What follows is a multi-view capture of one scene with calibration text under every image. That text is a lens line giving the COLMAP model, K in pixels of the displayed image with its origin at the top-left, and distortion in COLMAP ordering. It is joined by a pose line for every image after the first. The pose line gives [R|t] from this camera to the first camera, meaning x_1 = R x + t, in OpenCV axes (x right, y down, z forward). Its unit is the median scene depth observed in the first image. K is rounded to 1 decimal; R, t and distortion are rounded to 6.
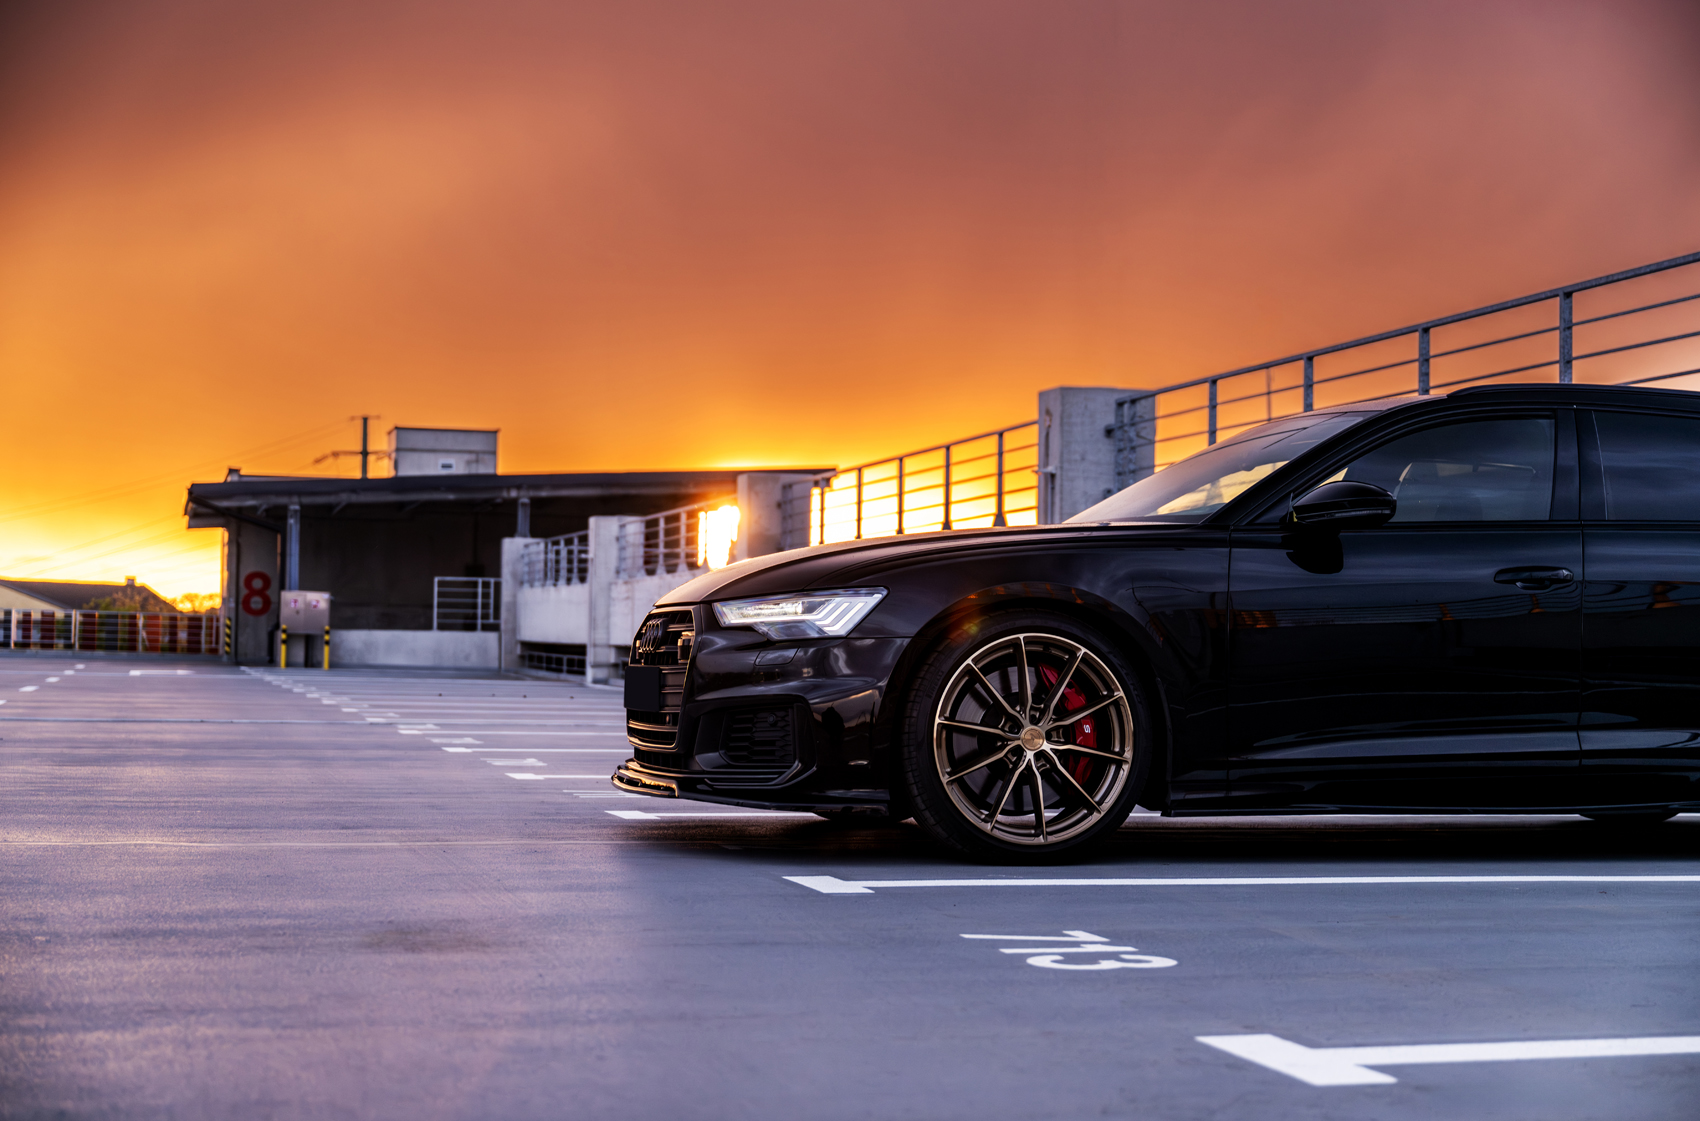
lens RADIAL K [[2297.1, 0, 850.0], [0, 2297.1, 560.5], [0, 0, 1]] dist [-0.007216, -0.009231]
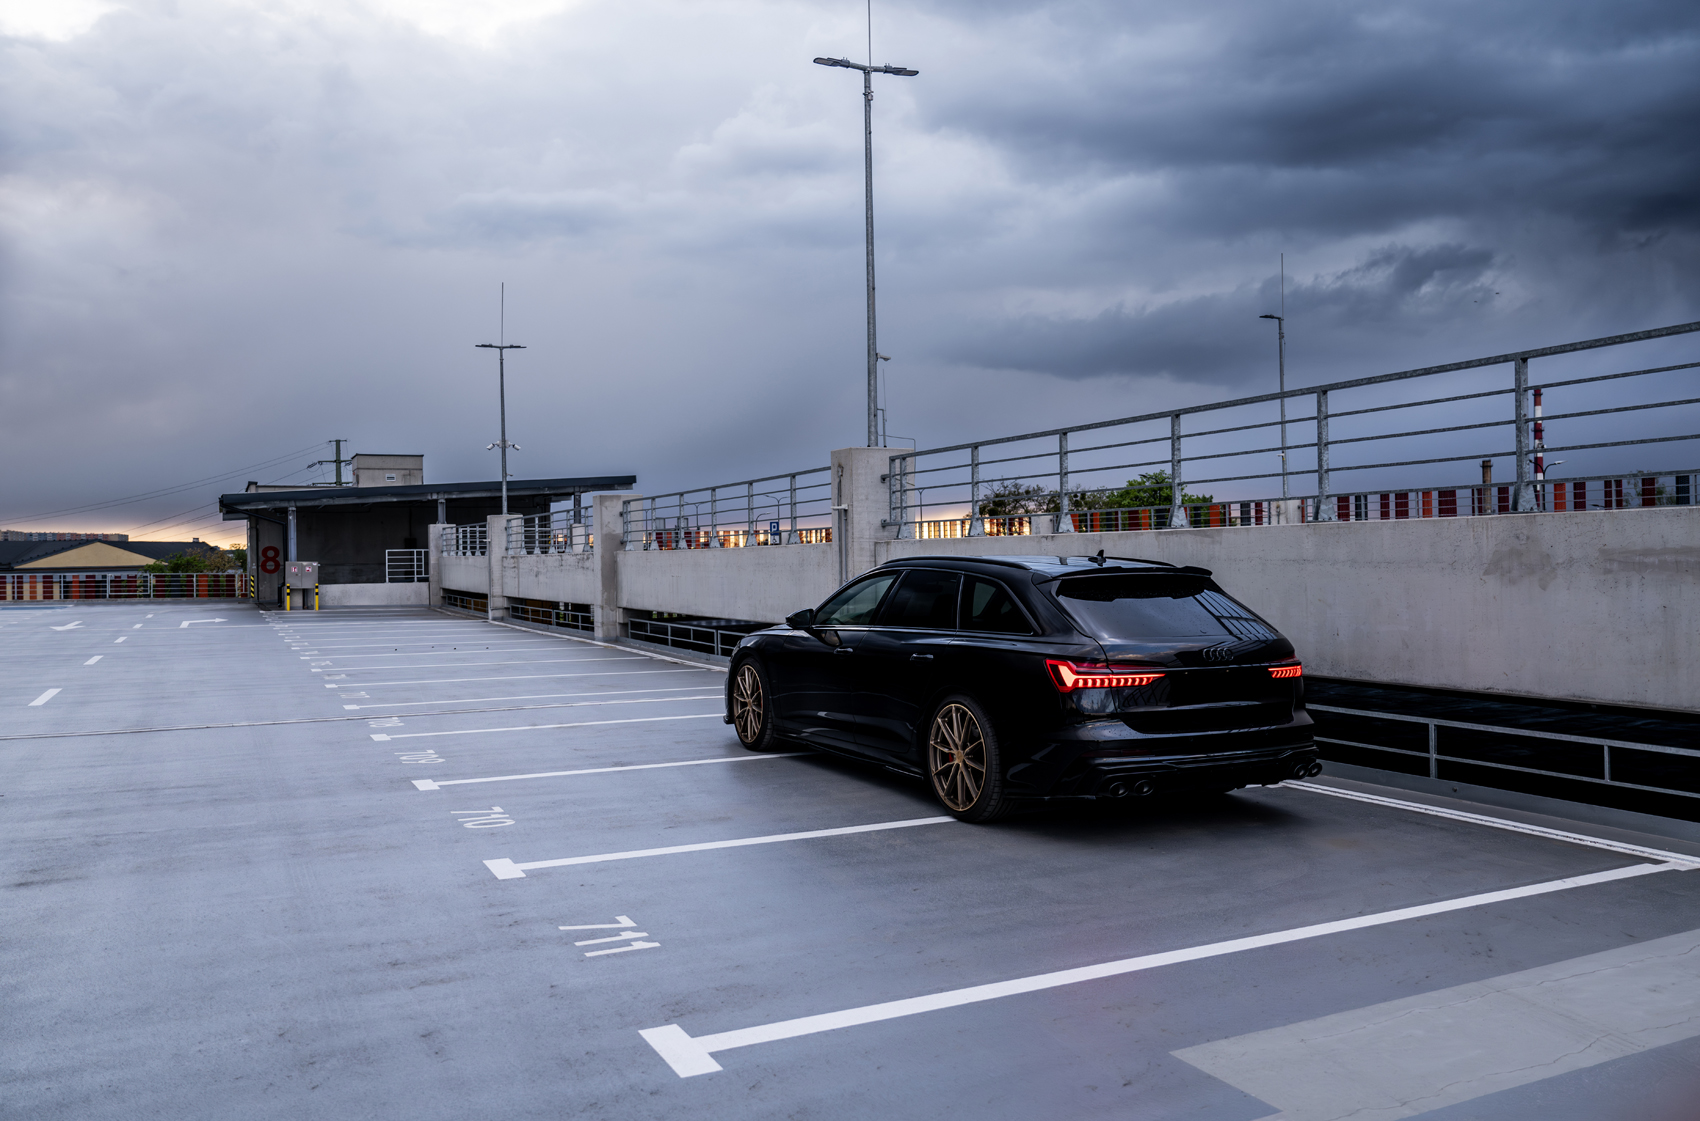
lens RADIAL K [[1245.0, 0, 838.0], [0, 1245.0, 557.0], [0, 0, 1]] dist [-0.010522, 0.000857]
pose [[0.984928, -0.029061, 0.170505, -0.018254], [0.022936, 0.999023, 0.037787, -0.014202], [-0.171437, -0.033307, 0.984632, 0.091417]]
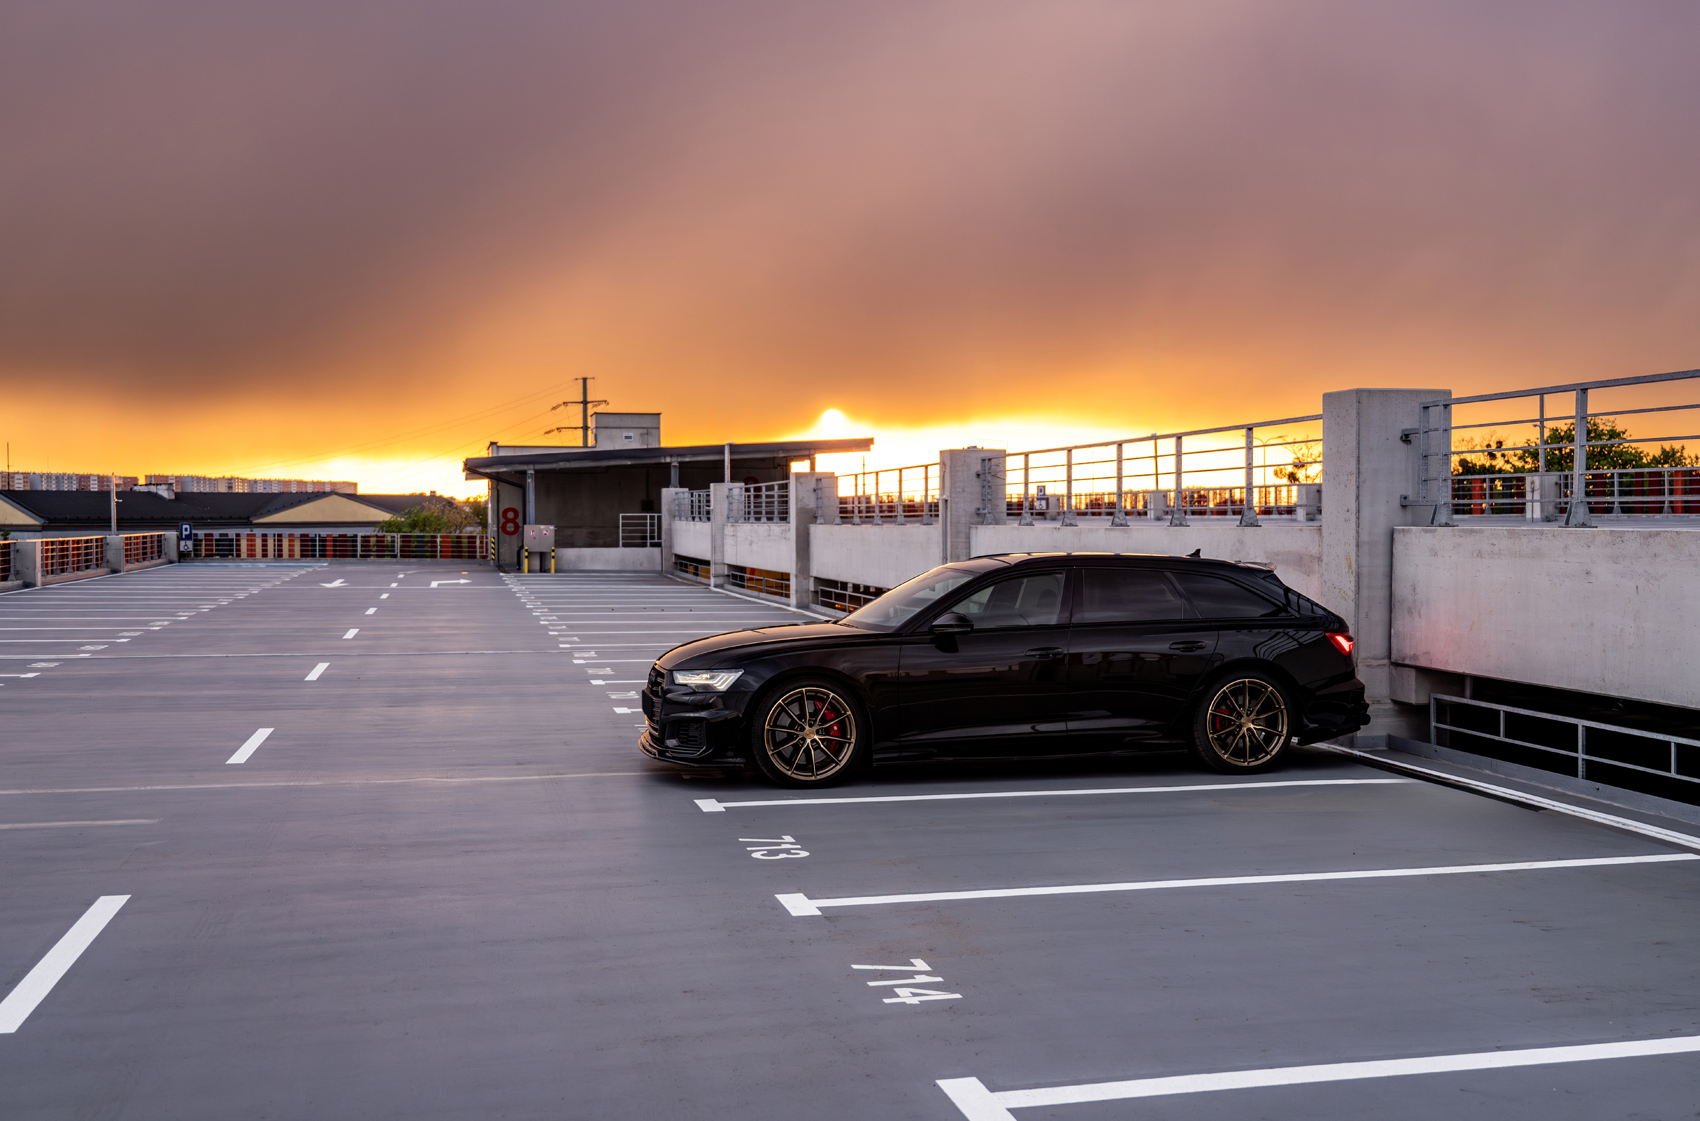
lens RADIAL K [[1551.5, 0, 850.0], [0, 1551.5, 560.5], [0, 0, 1]] dist [-0.010324, -0.001641]
pose [[0.998998, -0.014793, -0.042238, 0.024338], [0.017347, 0.998002, 0.060750, -0.024328], [0.041255, -0.061422, 0.997259, -0.068006]]
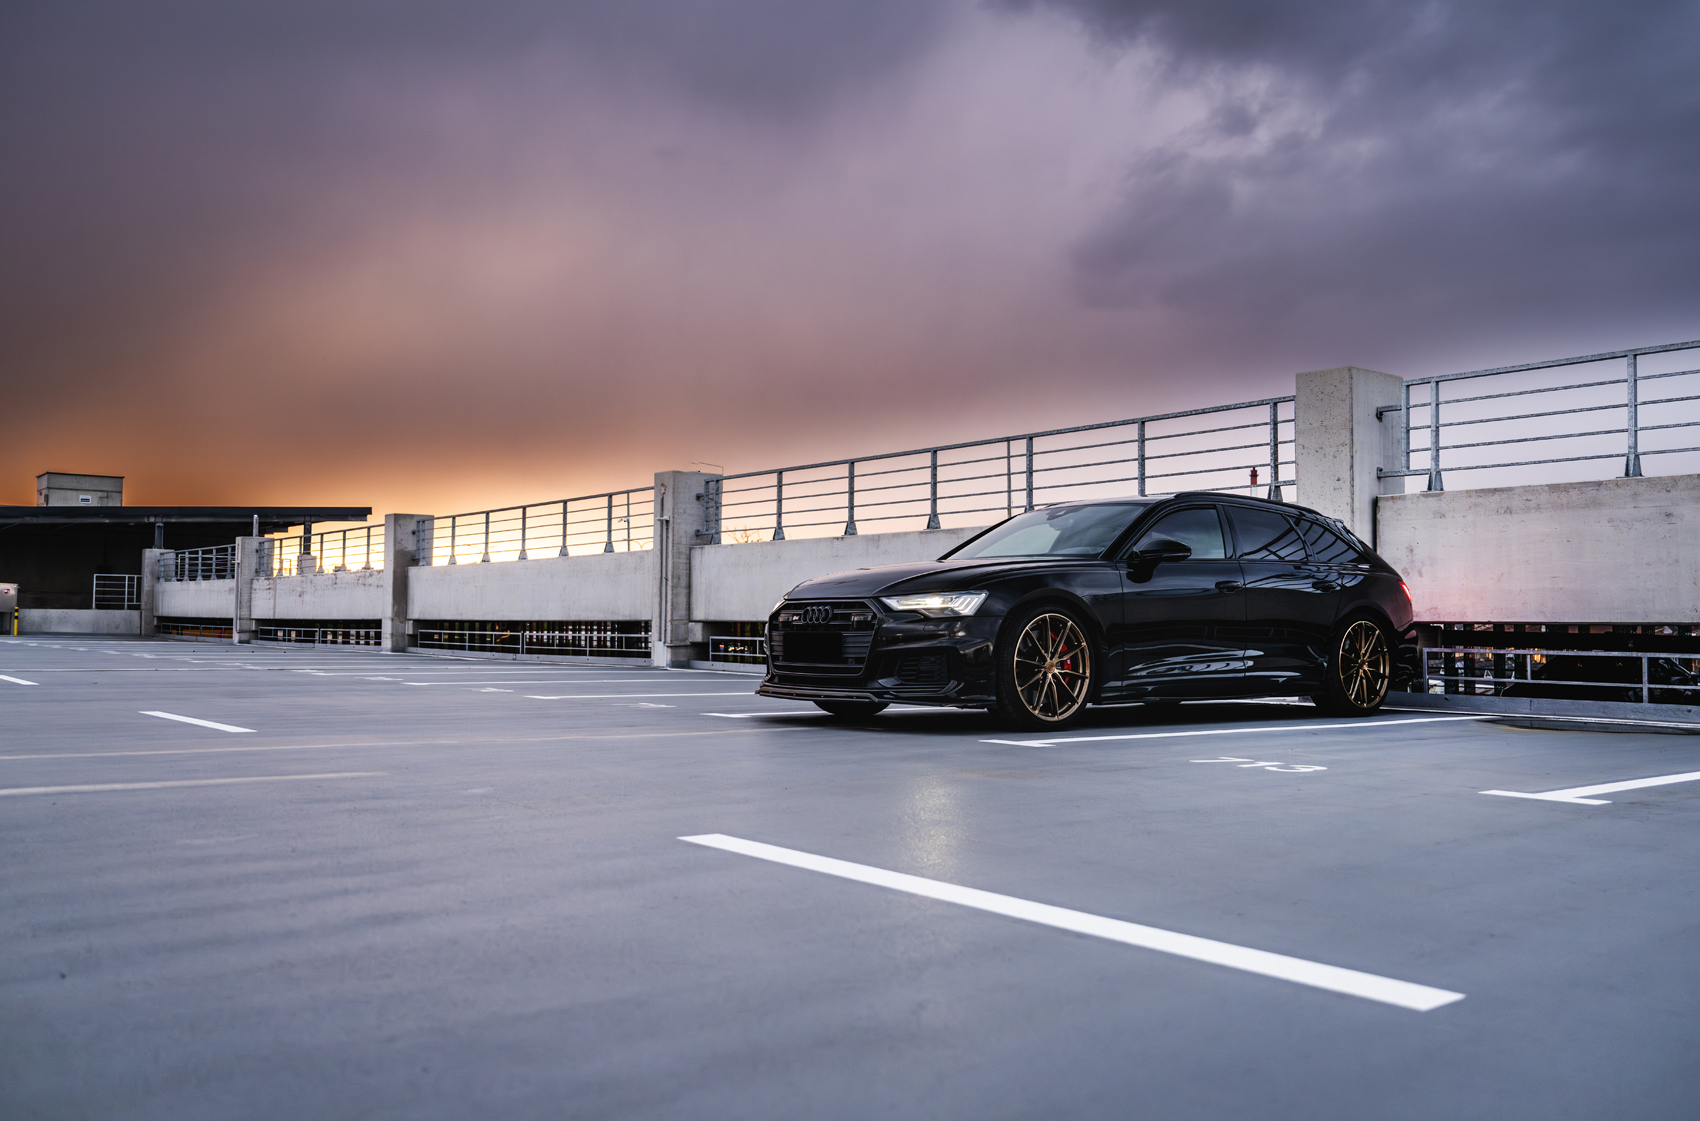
lens RADIAL K [[1351.4, 0, 817.3], [0, 1351.4, 553.4], [0, 0, 1]] dist [-0.002075, 0.001137]
pose [[0.929829, 0.013897, 0.367730, -0.069712], [-0.010236, 0.999877, -0.011904, -0.000551], [-0.367850, 0.007305, 0.929856, -0.000698]]
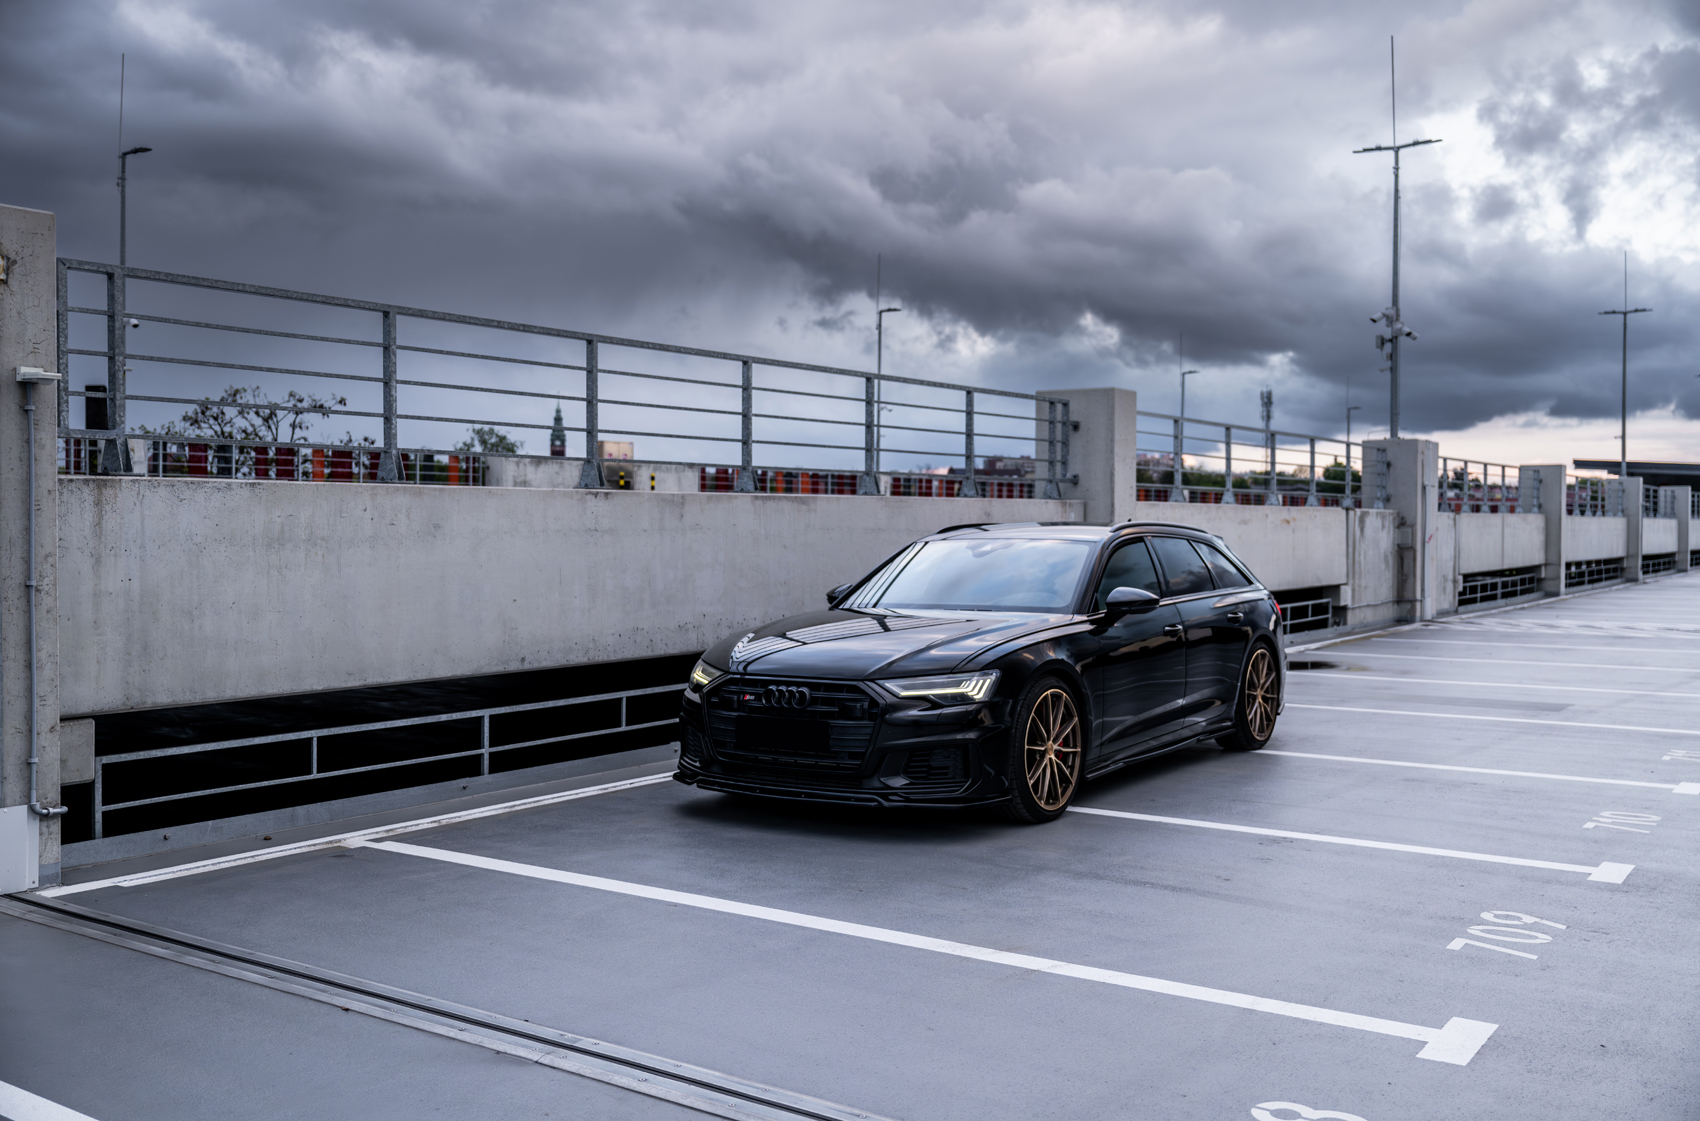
lens RADIAL K [[1579.1, 0, 805.8], [0, 1579.1, 559.1], [0, 0, 1]] dist [0.047371, 0.002061]
pose [[-0.597459, -0.033479, 0.801200, -0.110907], [-0.040147, 0.999124, 0.011811, -0.003611], [-0.800894, -0.025109, -0.598280, 0.404132]]
